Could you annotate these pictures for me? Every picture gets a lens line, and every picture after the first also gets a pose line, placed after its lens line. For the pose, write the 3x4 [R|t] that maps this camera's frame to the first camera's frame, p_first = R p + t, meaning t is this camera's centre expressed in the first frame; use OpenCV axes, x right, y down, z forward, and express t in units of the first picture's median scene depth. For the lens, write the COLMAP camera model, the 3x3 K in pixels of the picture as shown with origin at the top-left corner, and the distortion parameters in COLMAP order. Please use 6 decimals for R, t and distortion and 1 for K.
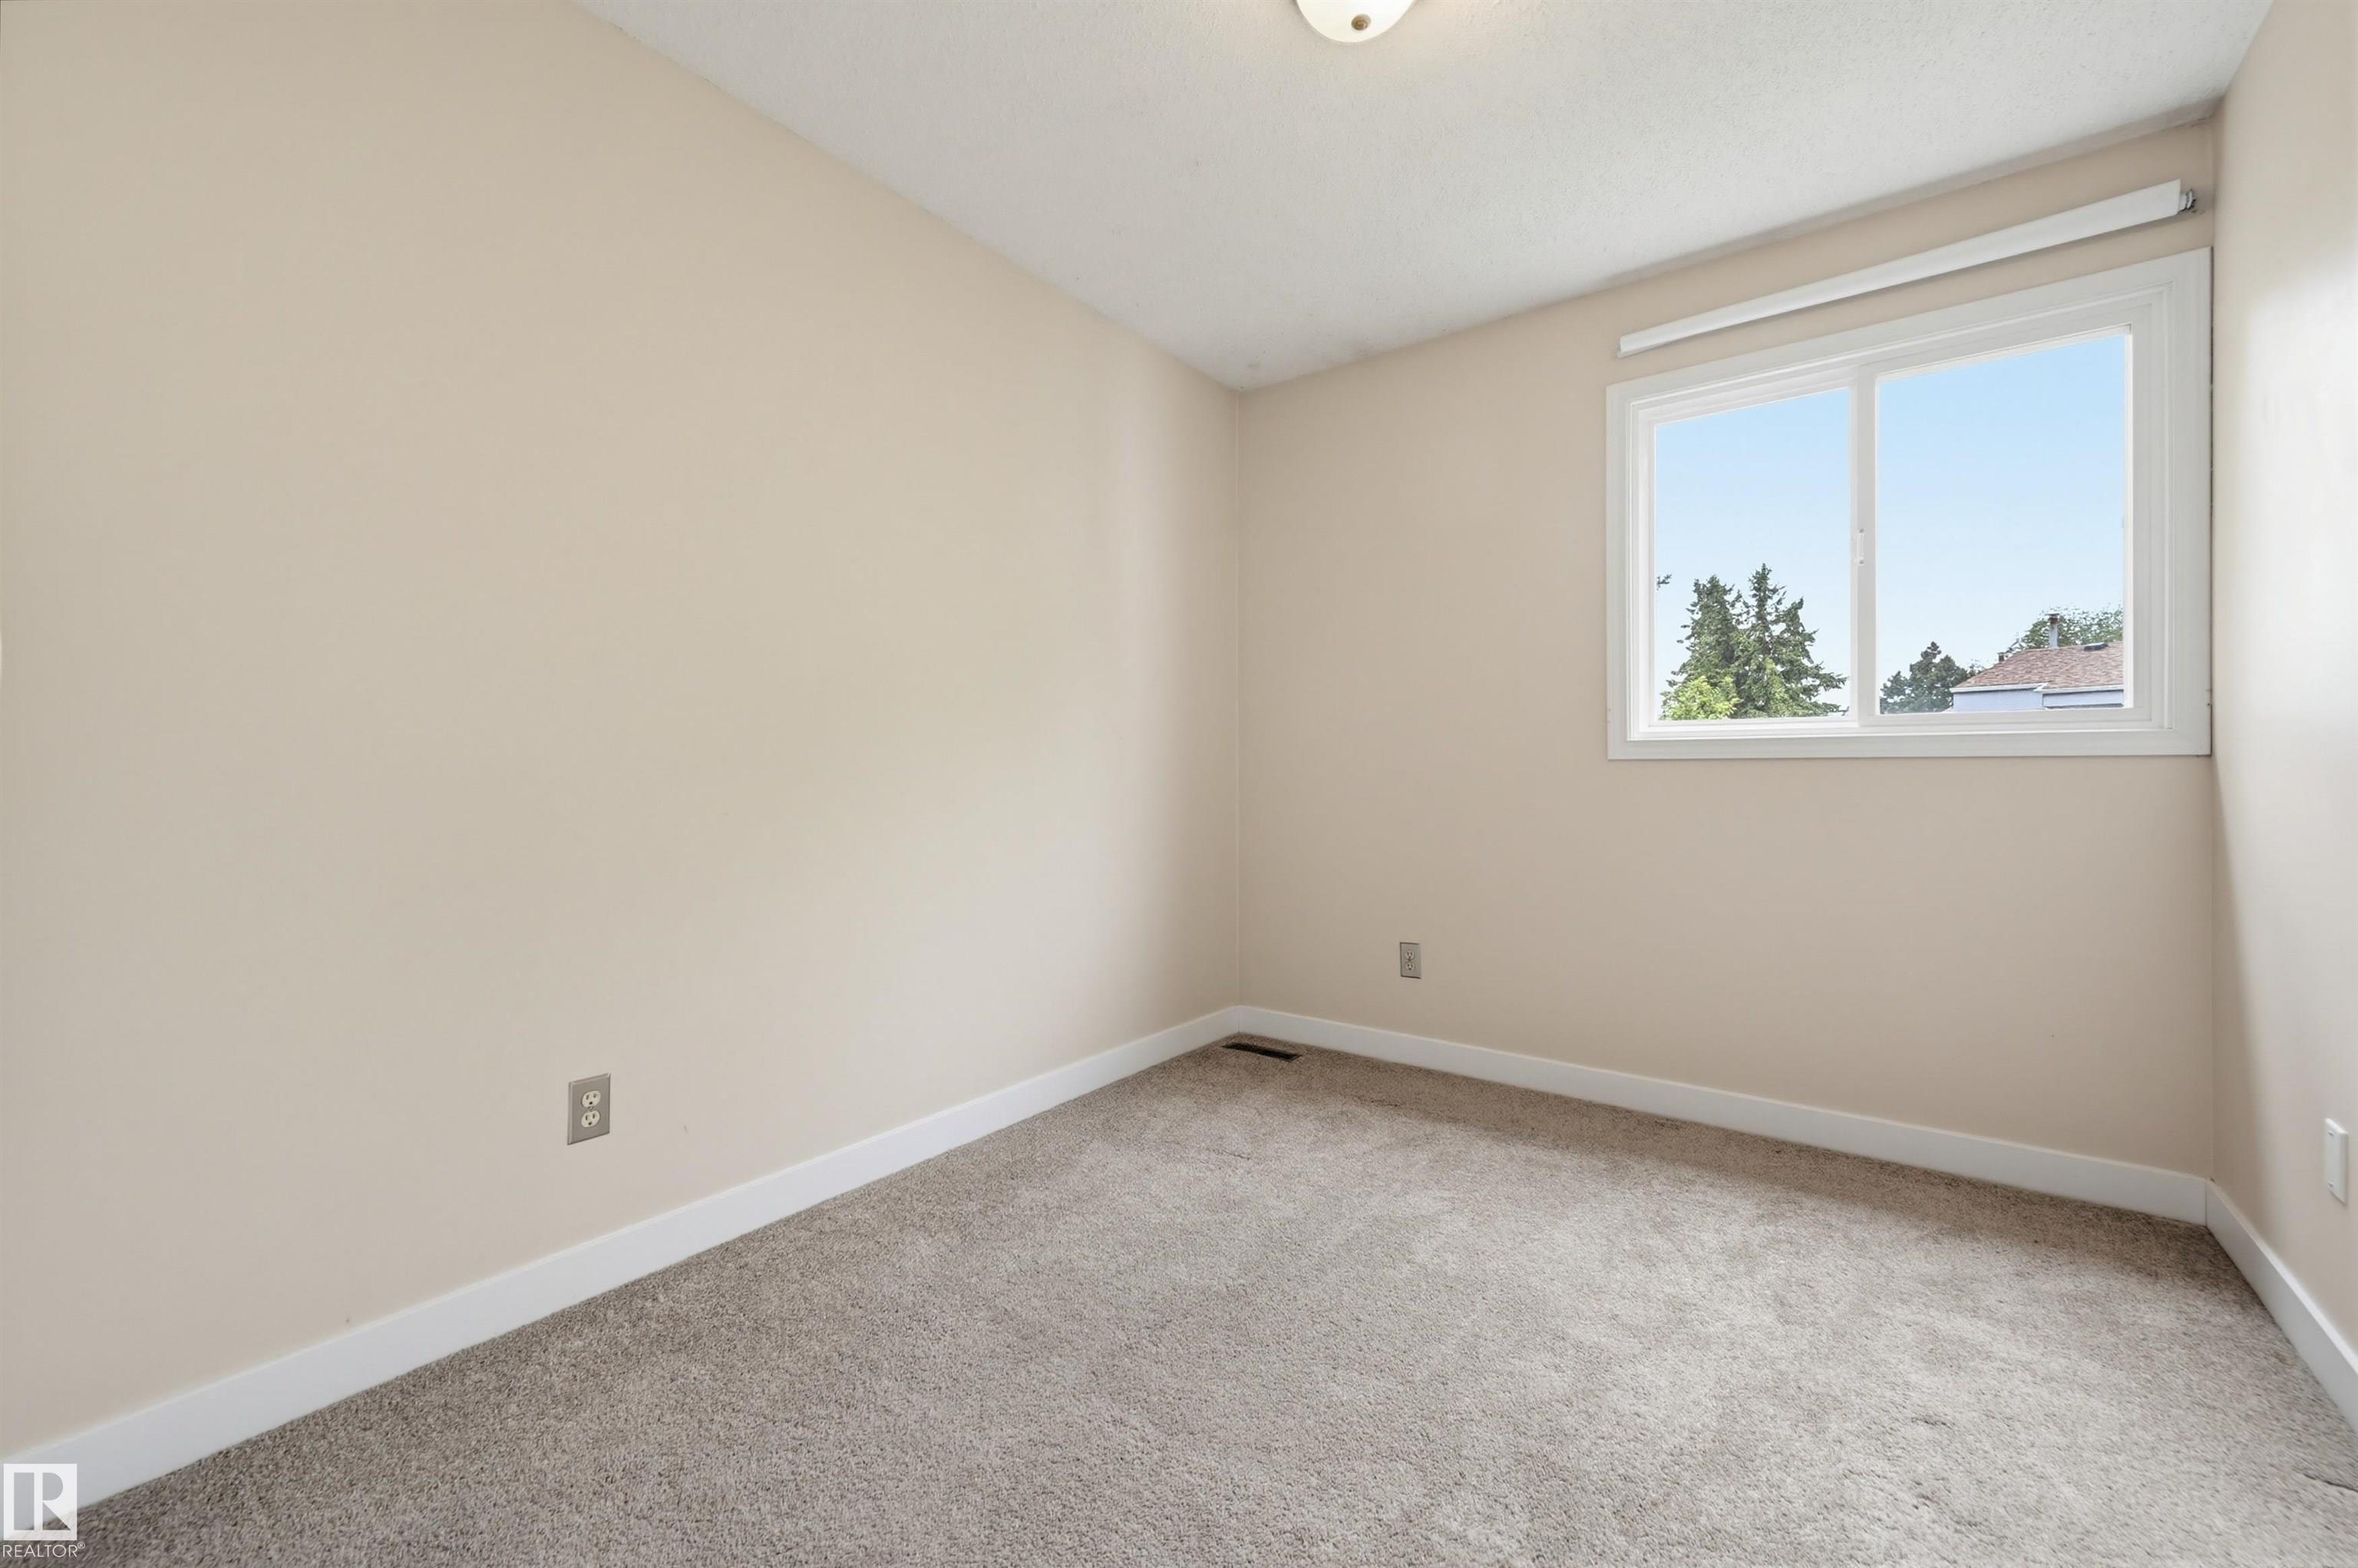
lens RADIAL K [[930.8, 0, 1179.2], [0, 930.8, 777.6], [0, 0, 1]] dist [-0.001331, 0.000023]
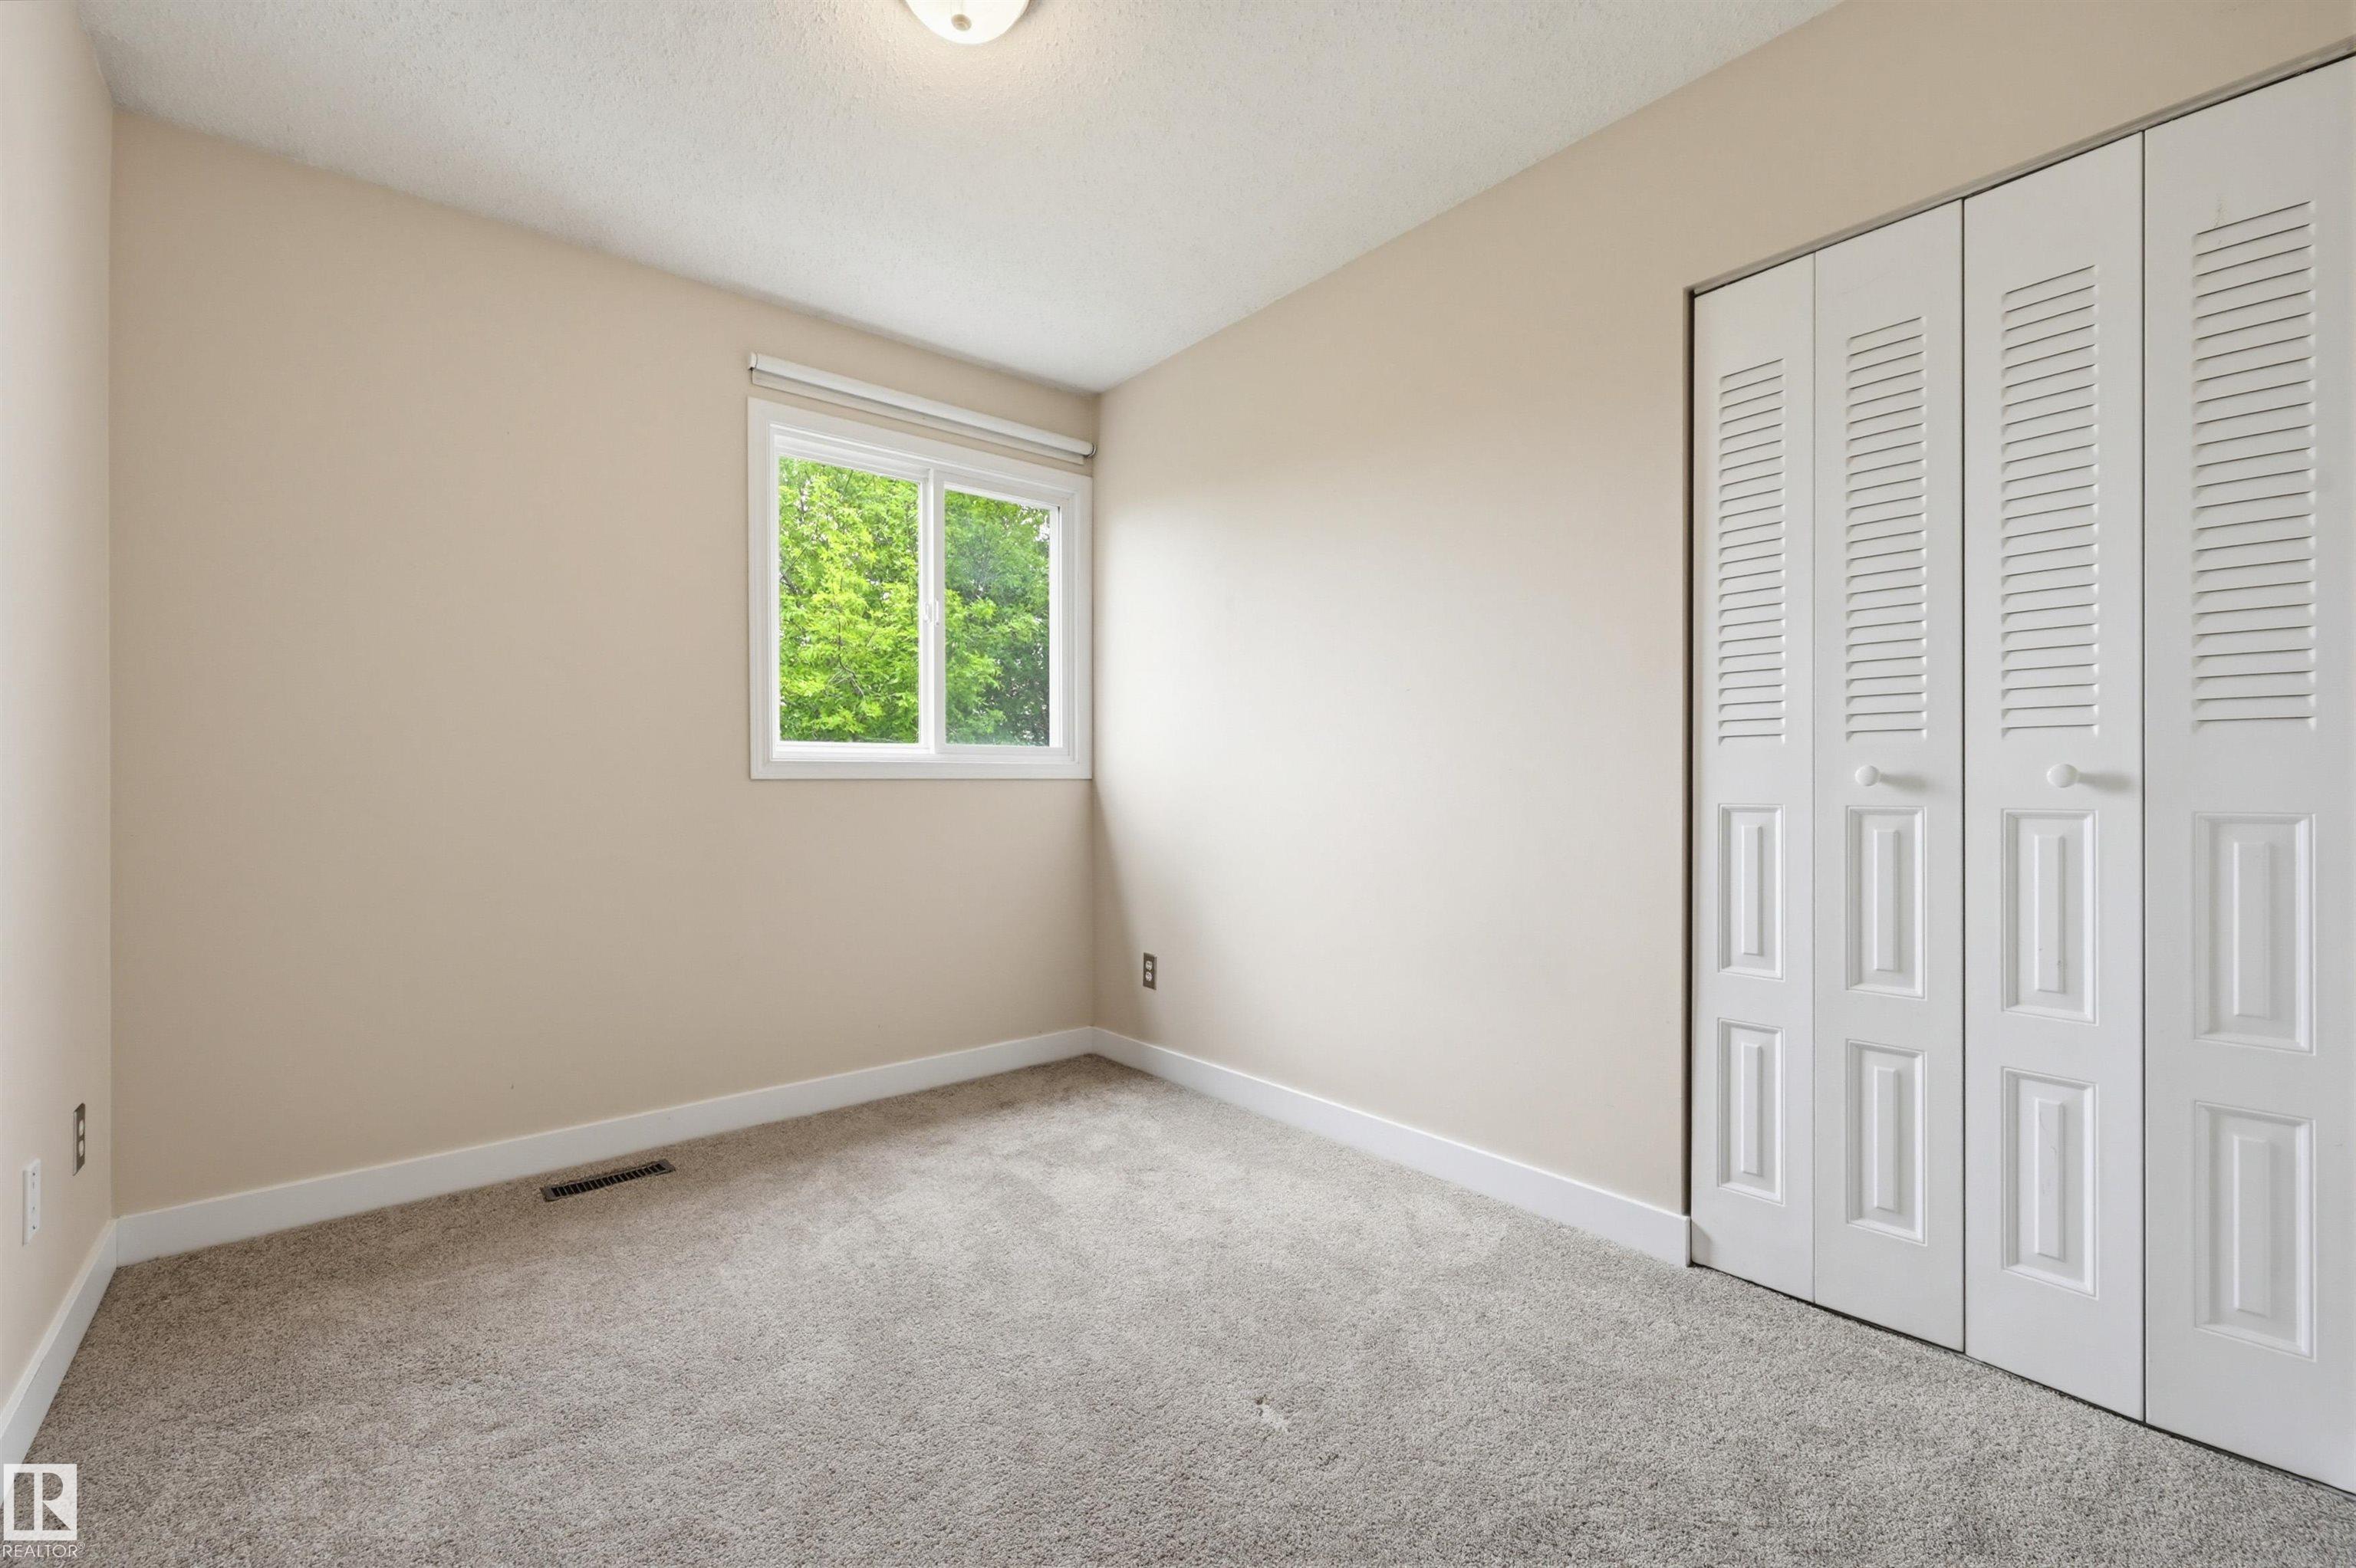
lens RADIAL K [[983.4, 0, 1164.0], [0, 983.4, 783.1], [0, 0, 1]] dist [-0.001715, -0.000389]
pose [[0.221763, 0.001224, 0.975100, -0.572096], [0.013302, 0.999902, -0.004280, -0.000912], [-0.975010, 0.013920, 0.221725, 0.430349]]
